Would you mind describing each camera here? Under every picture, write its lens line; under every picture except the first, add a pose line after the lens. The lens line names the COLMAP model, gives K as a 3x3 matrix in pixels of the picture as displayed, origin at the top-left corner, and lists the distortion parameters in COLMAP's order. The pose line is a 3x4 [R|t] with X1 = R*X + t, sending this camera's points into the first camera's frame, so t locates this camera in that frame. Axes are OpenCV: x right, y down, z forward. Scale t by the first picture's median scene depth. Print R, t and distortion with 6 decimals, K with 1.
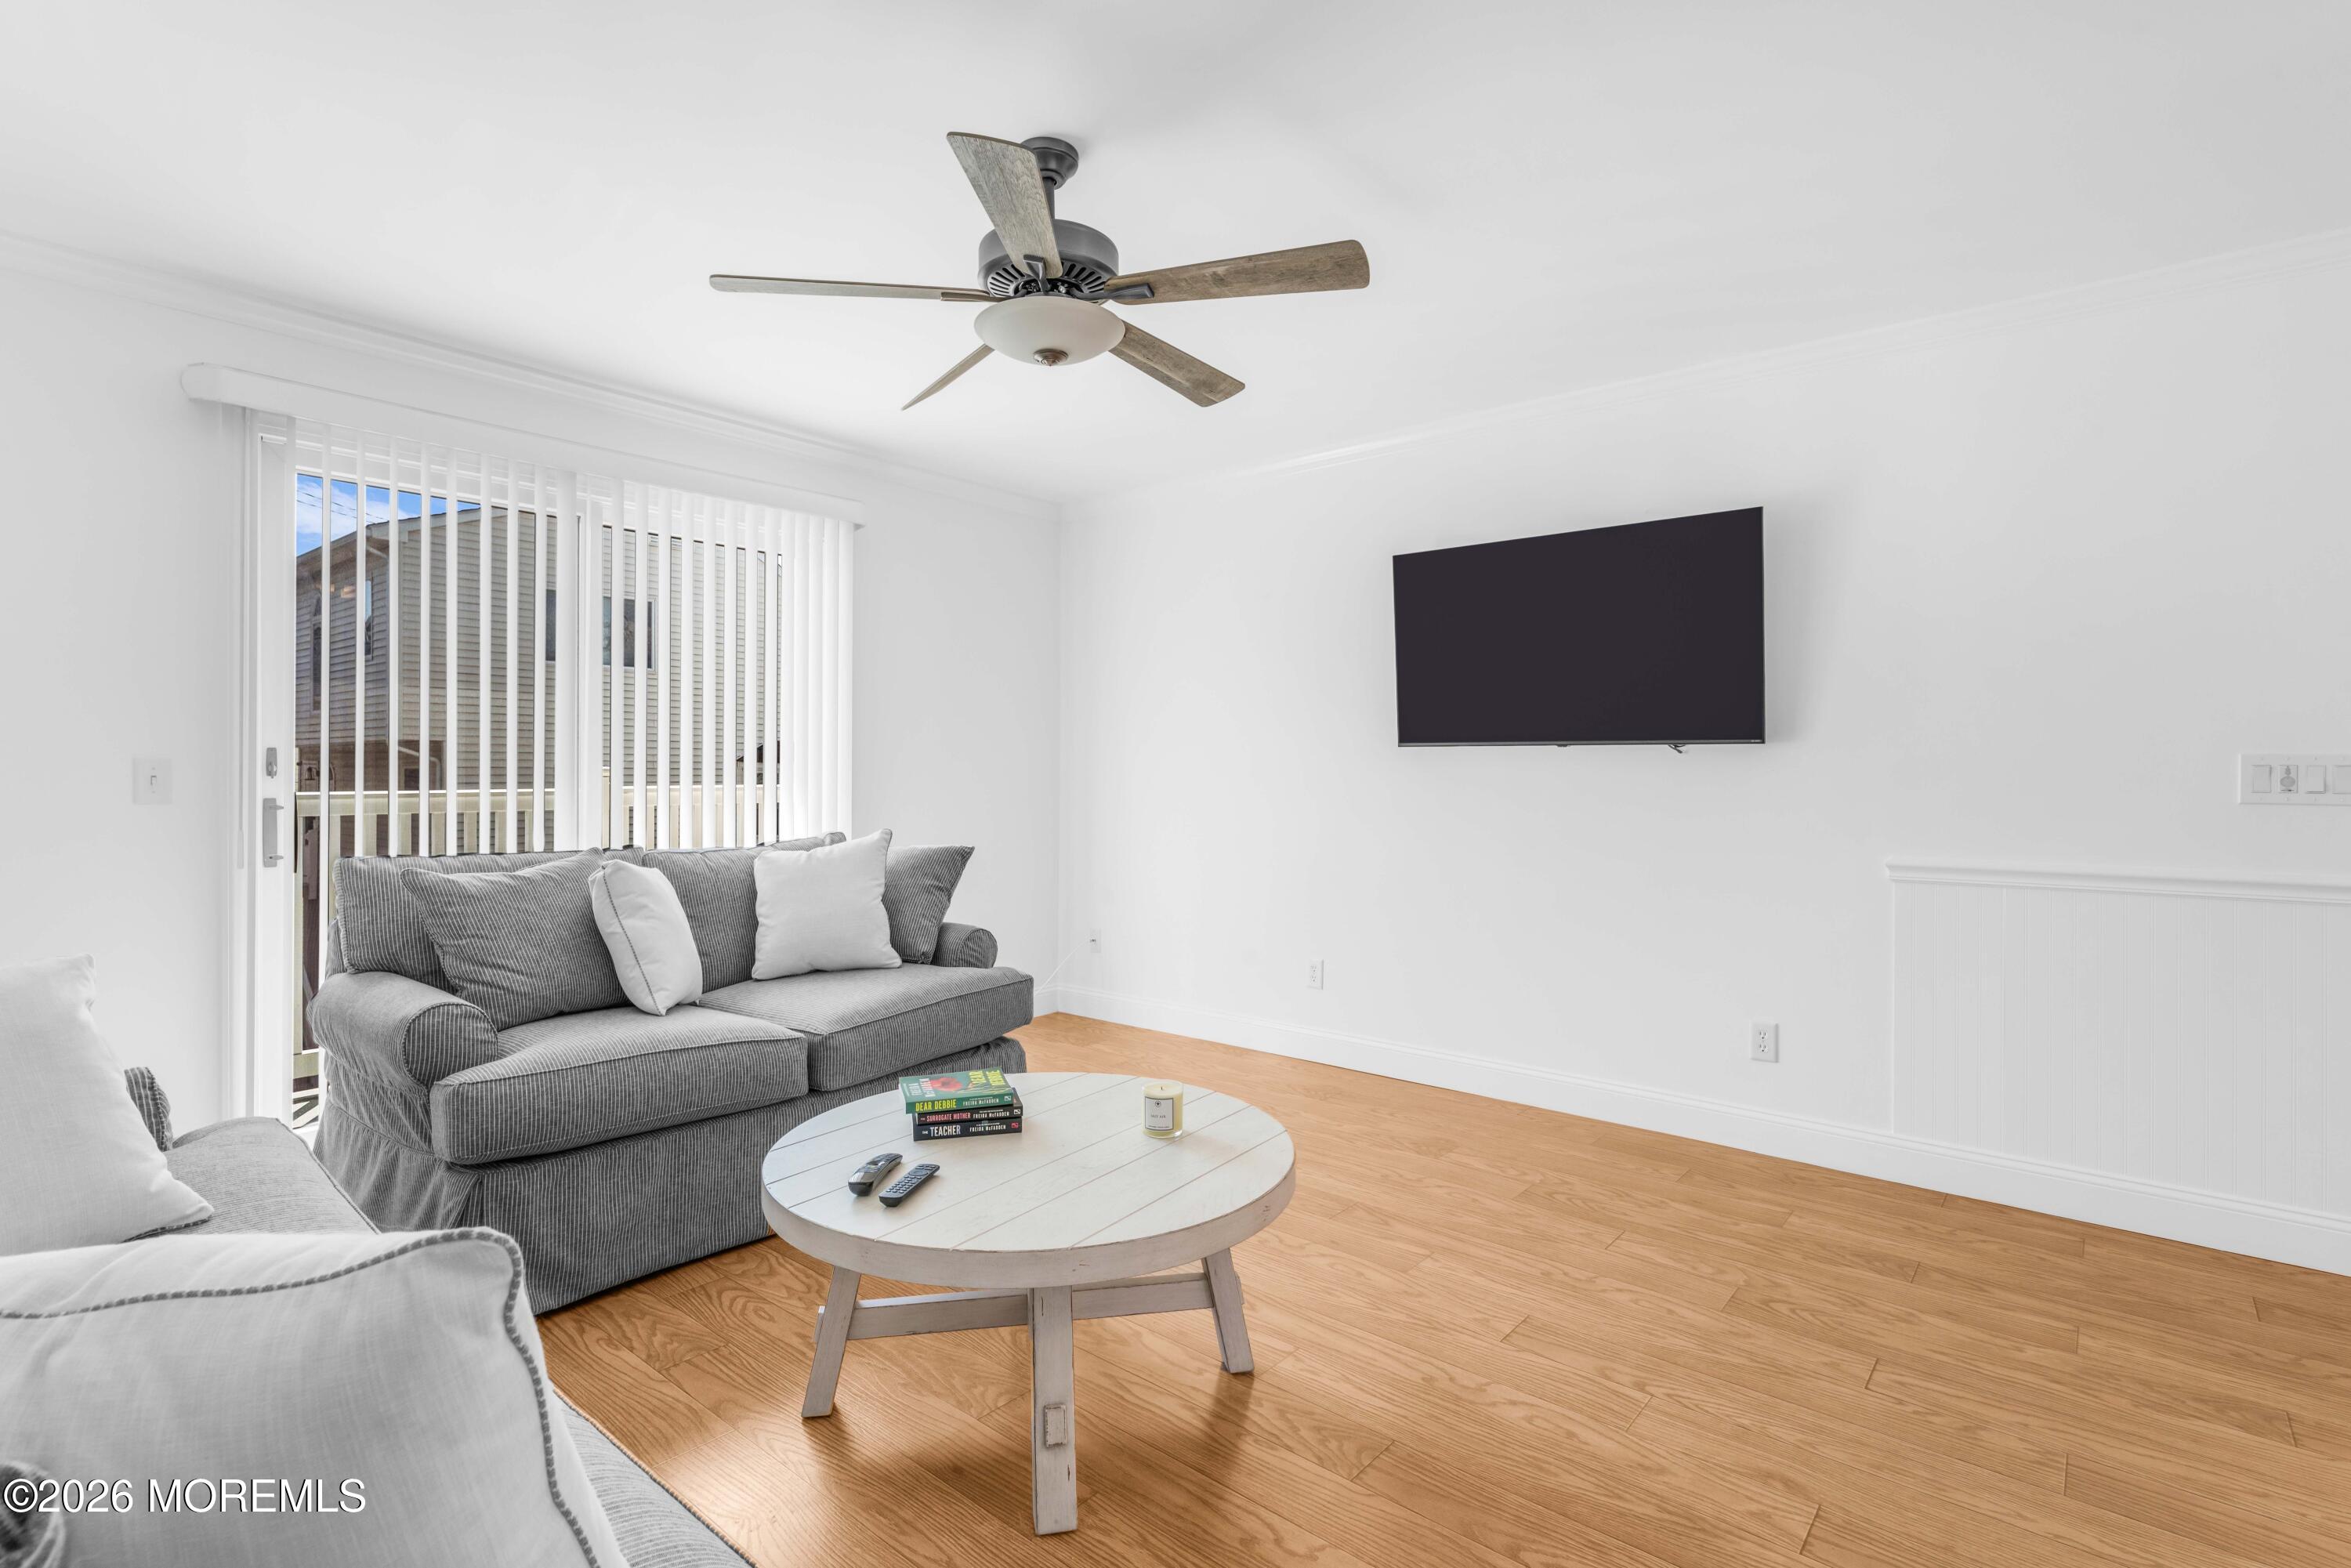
lens RADIAL K [[1054.2, 0, 1172.3], [0, 1054.2, 768.5], [0, 0, 1]] dist [-0.002040, -0.000134]
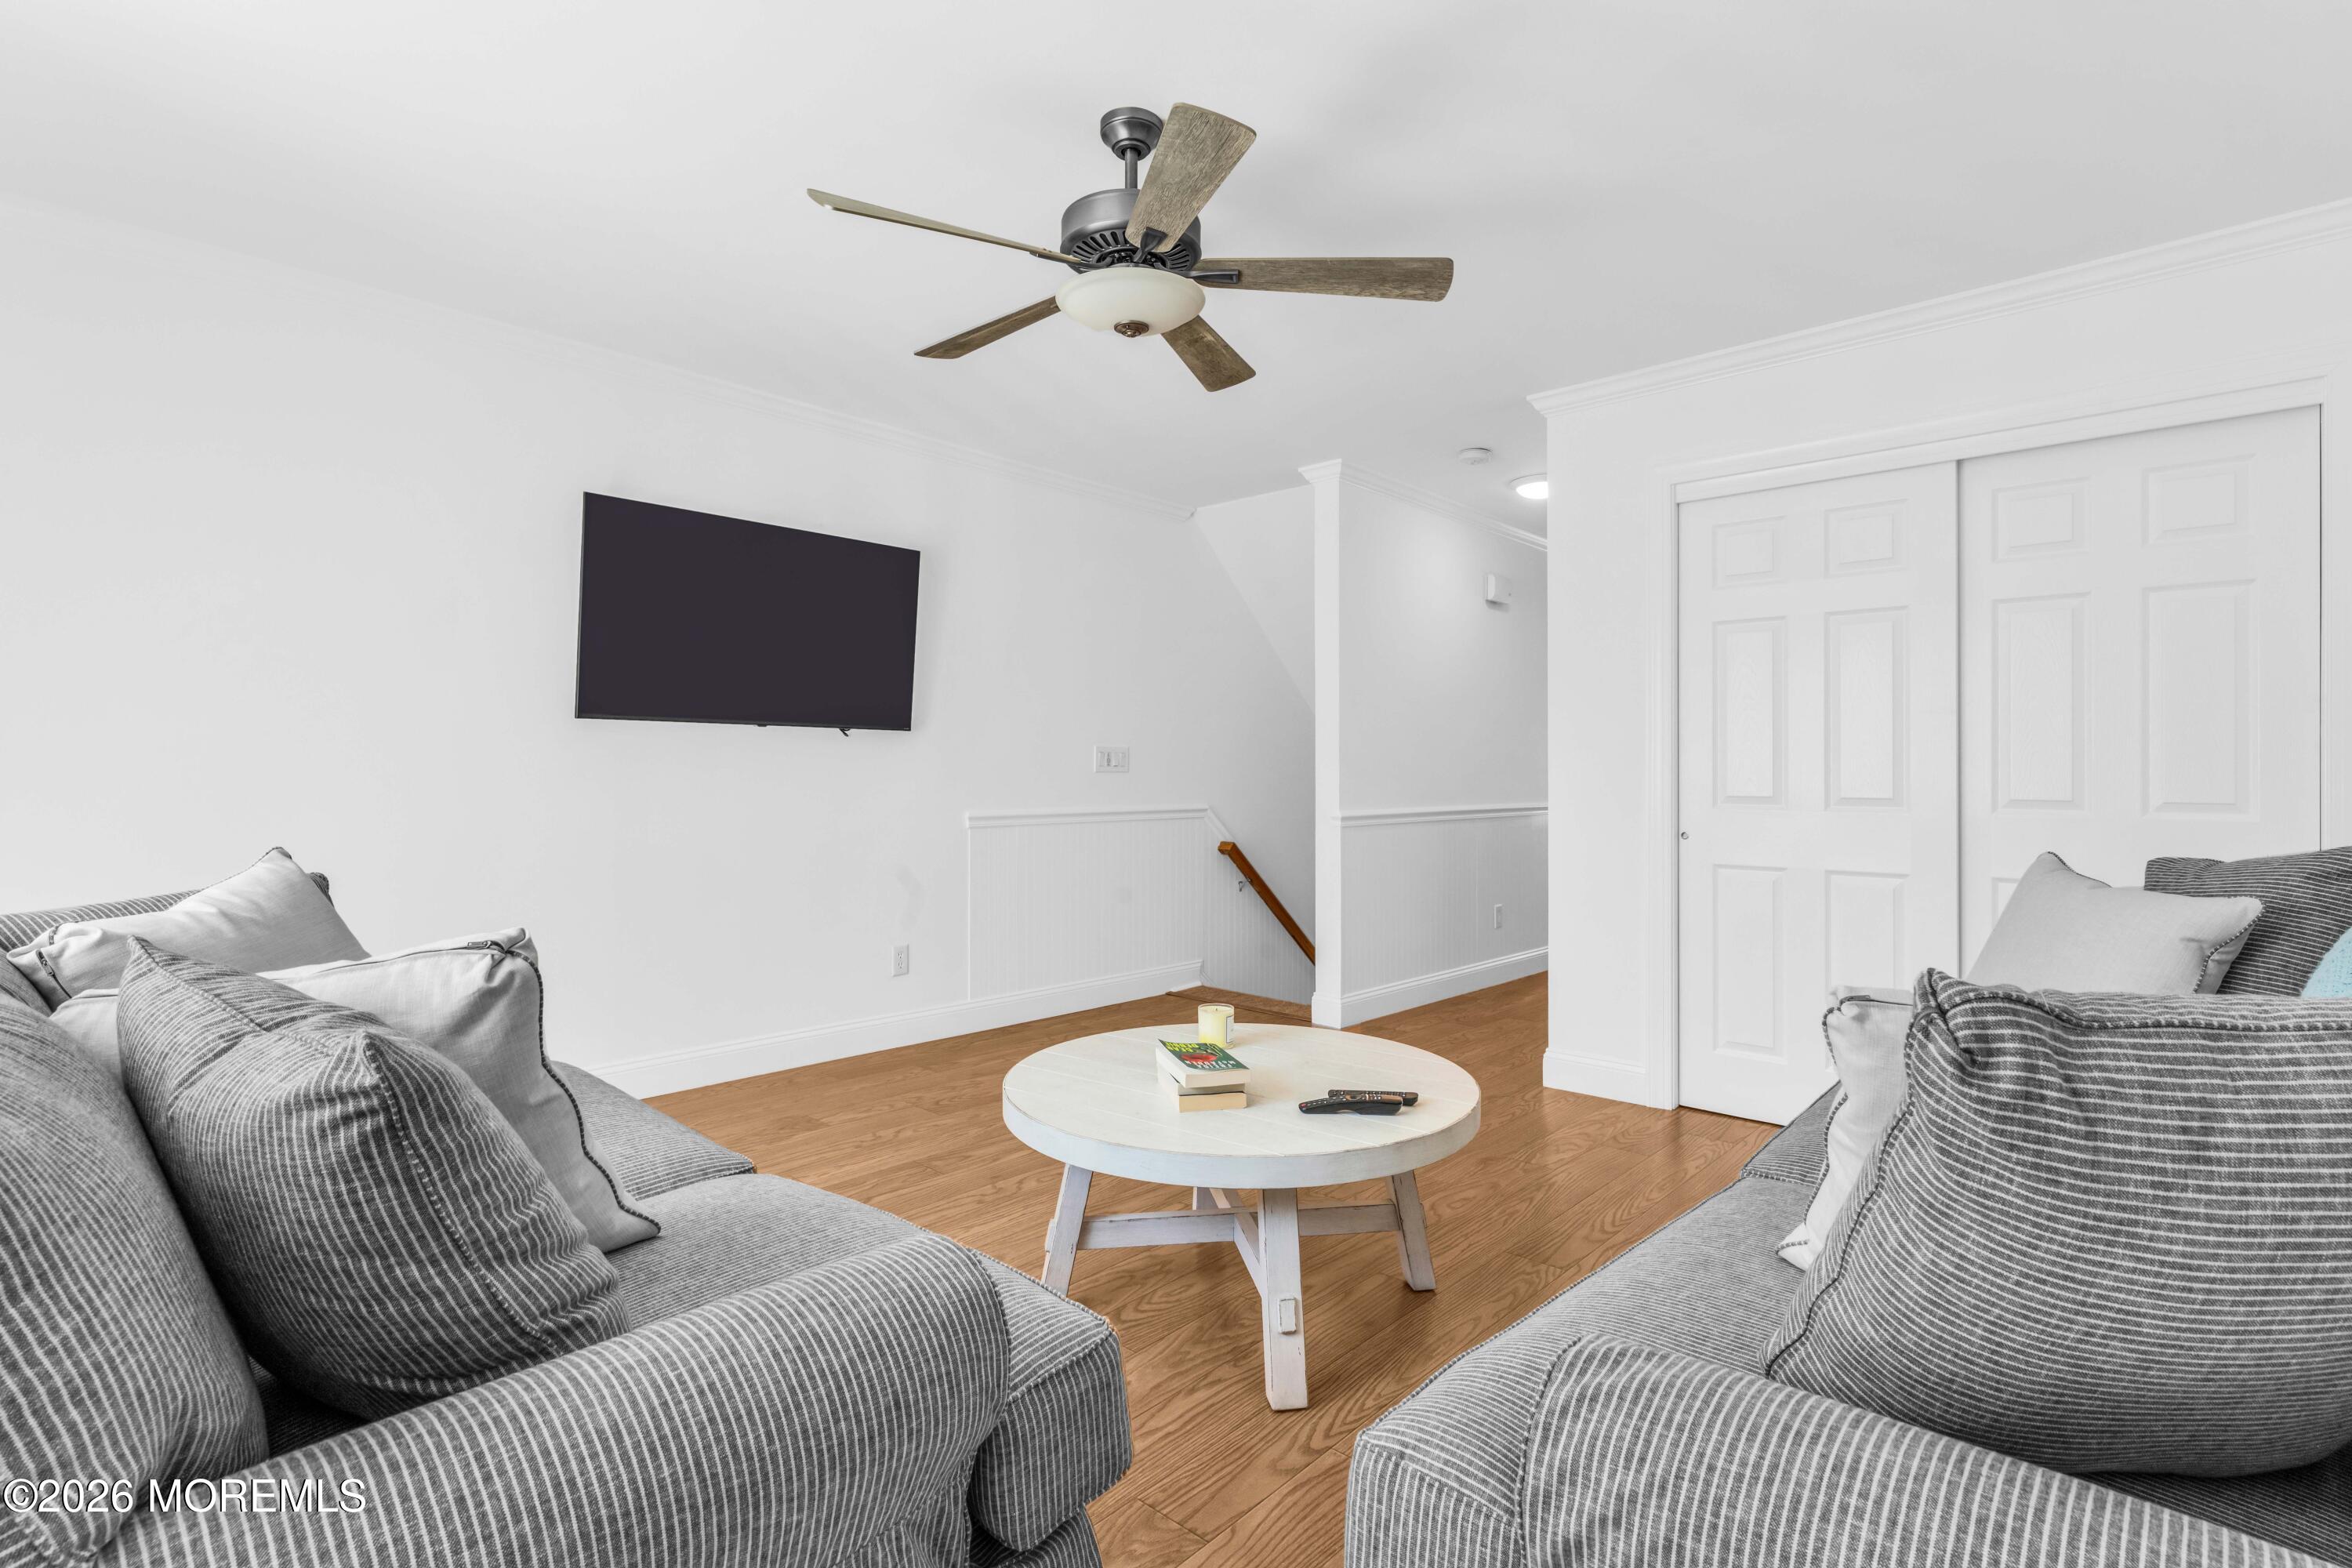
lens RADIAL K [[1054.7, 0, 1172.8], [0, 1054.7, 768.5], [0, 0, 1]] dist [-0.002040, -0.000134]
pose [[0.103092, -0.007076, 0.994647, -0.718485], [-0.010549, 0.999911, 0.008207, 0.008219], [-0.994616, -0.011339, 0.103008, 0.549145]]
